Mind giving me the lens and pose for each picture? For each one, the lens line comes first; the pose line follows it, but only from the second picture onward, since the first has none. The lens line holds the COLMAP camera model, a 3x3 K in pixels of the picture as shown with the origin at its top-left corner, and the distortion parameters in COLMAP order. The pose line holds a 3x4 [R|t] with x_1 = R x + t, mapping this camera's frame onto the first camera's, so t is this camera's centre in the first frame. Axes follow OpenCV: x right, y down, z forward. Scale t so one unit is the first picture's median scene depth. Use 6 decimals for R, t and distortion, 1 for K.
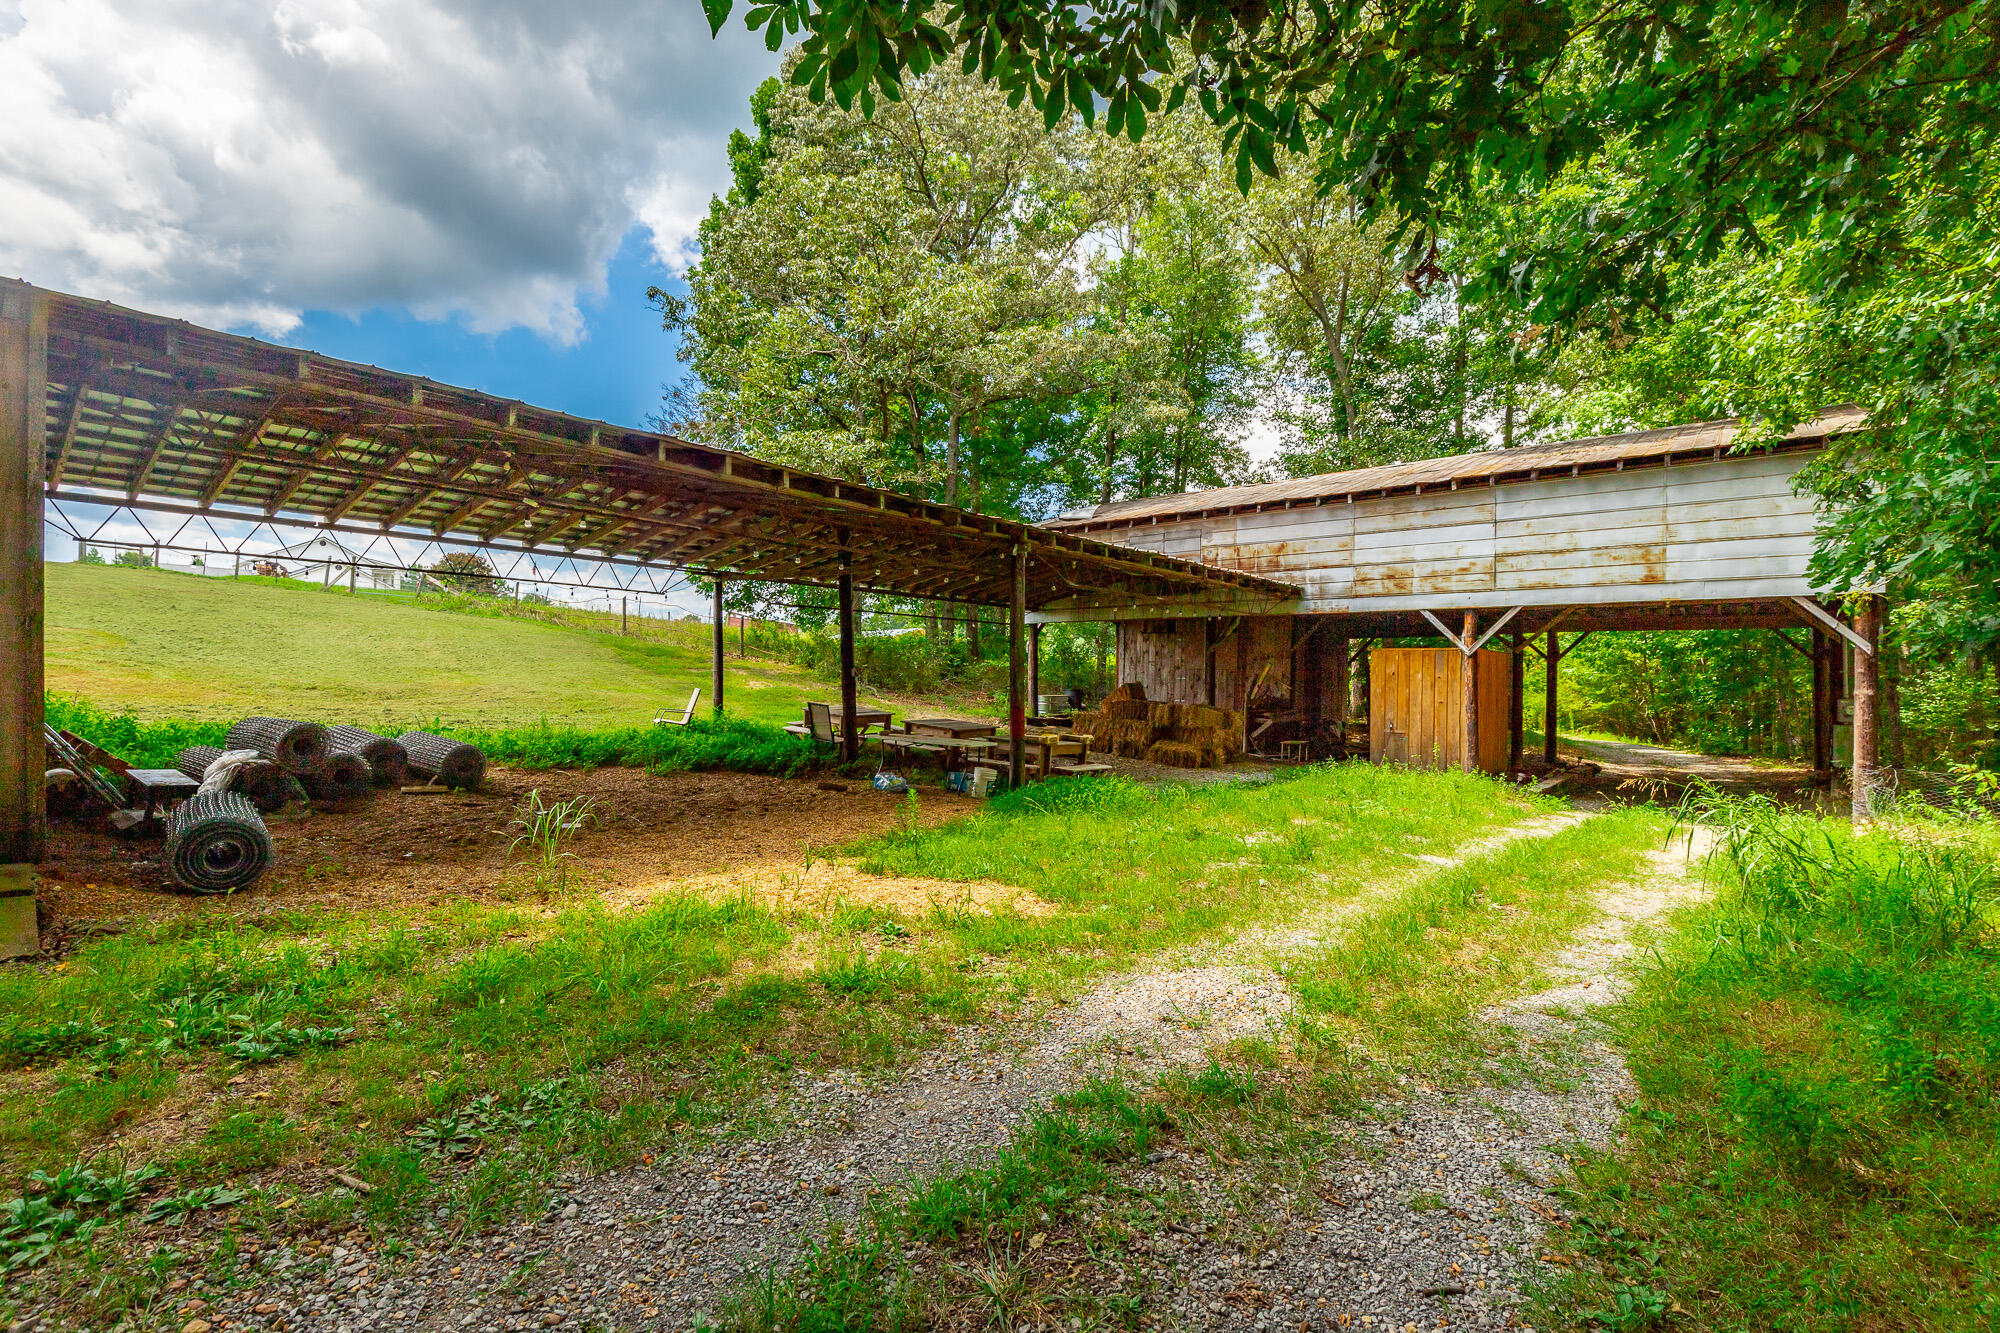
lens RADIAL K [[909.2, 0, 993.9], [0, 909.2, 669.6], [0, 0, 1]] dist [0.008223, -0.002474]
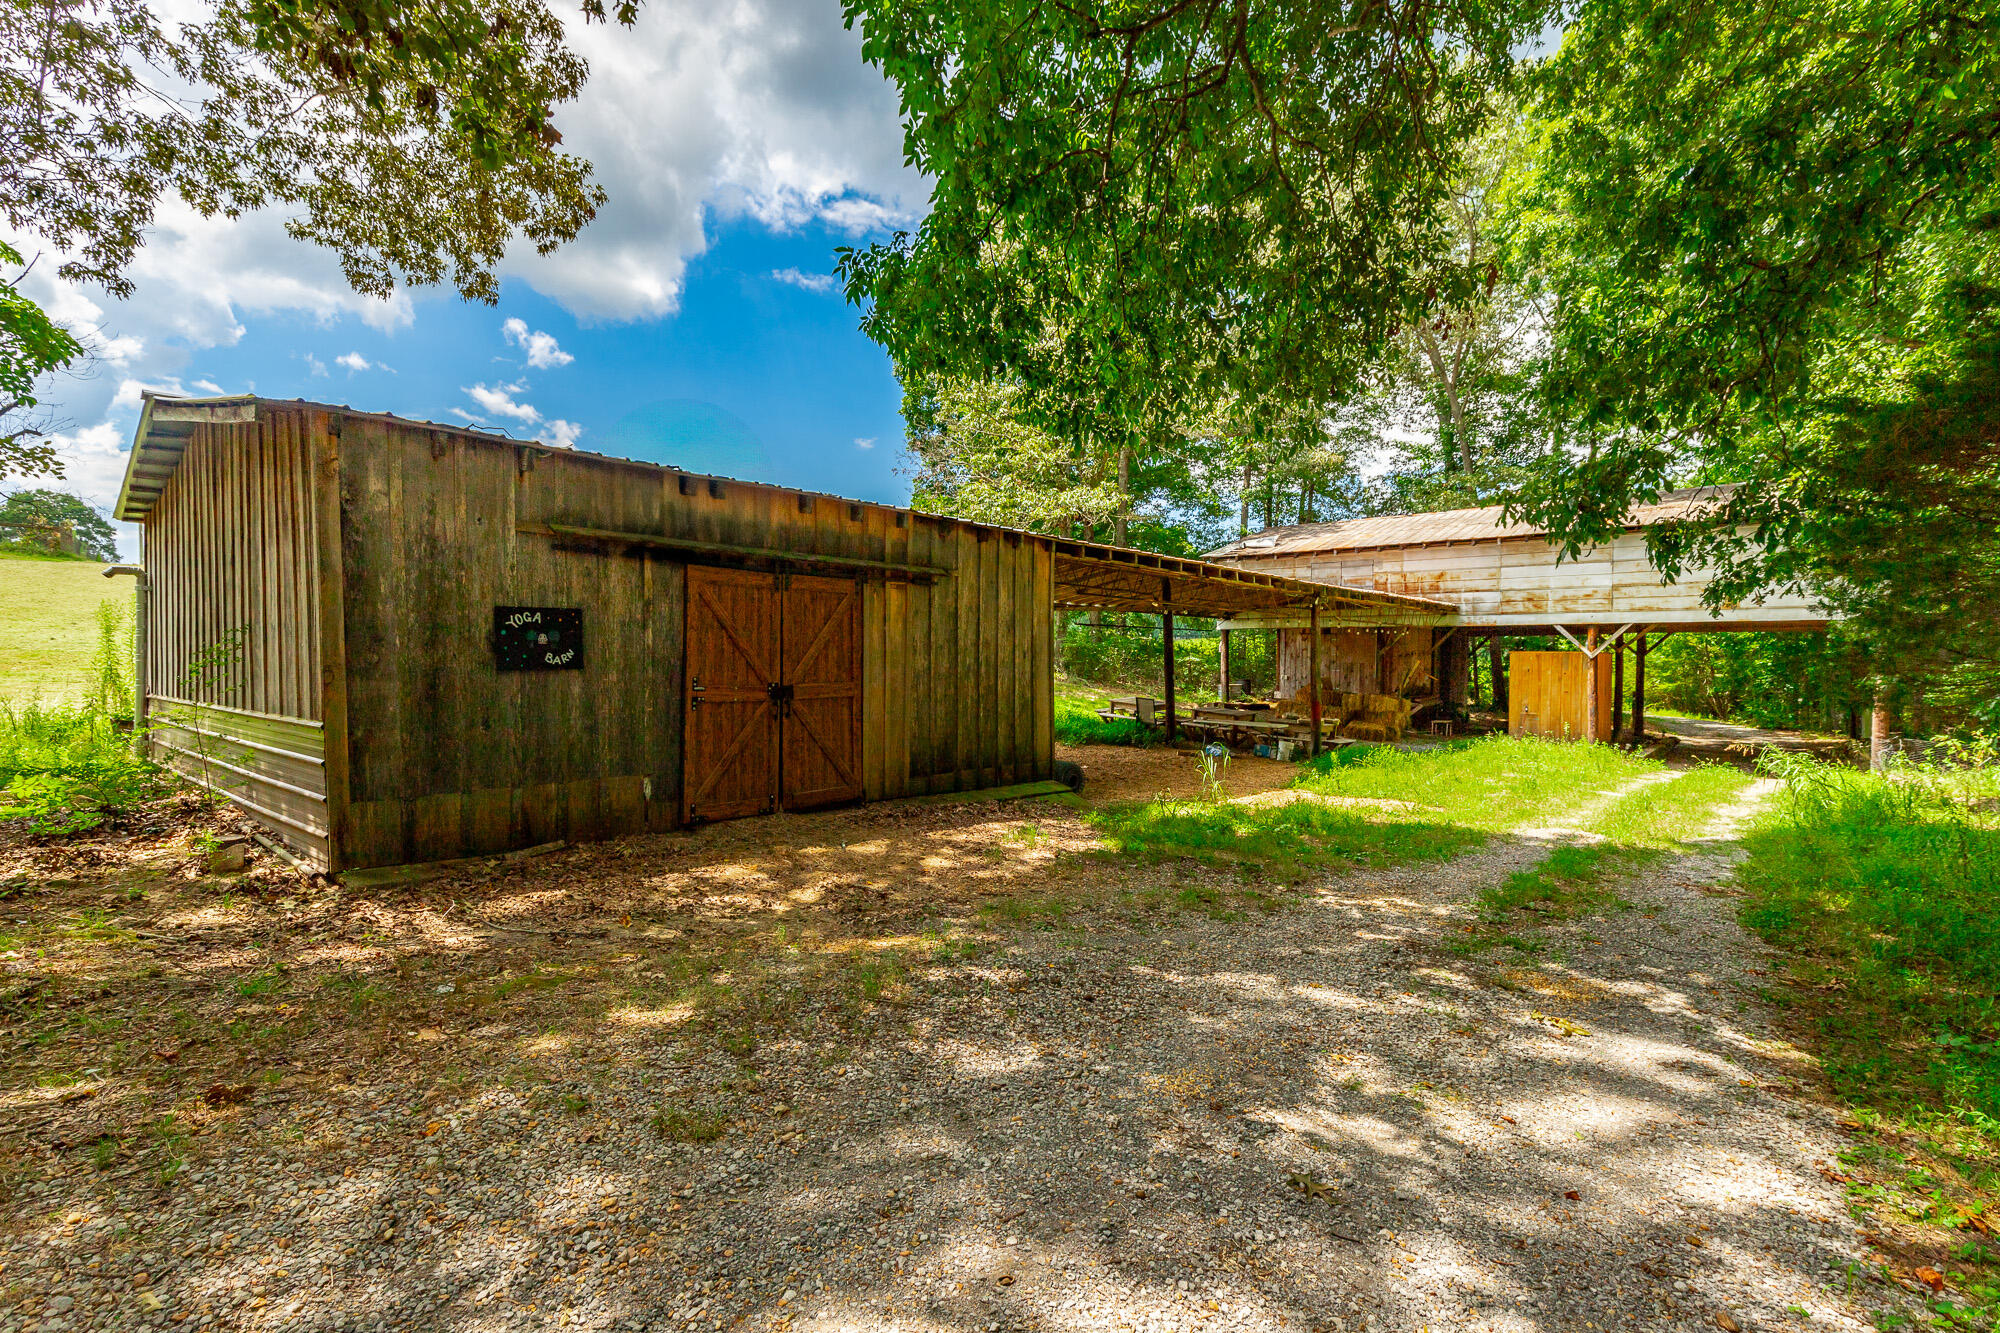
lens RADIAL K [[909.2, 0, 1005.3], [0, 909.2, 673.7], [0, 0, 1]] dist [0.008223, -0.002474]
pose [[0.999651, -0.007570, -0.025312, -0.297605], [0.008316, 0.999531, 0.029486, -0.036544], [0.025077, -0.029686, 0.999245, -0.360674]]
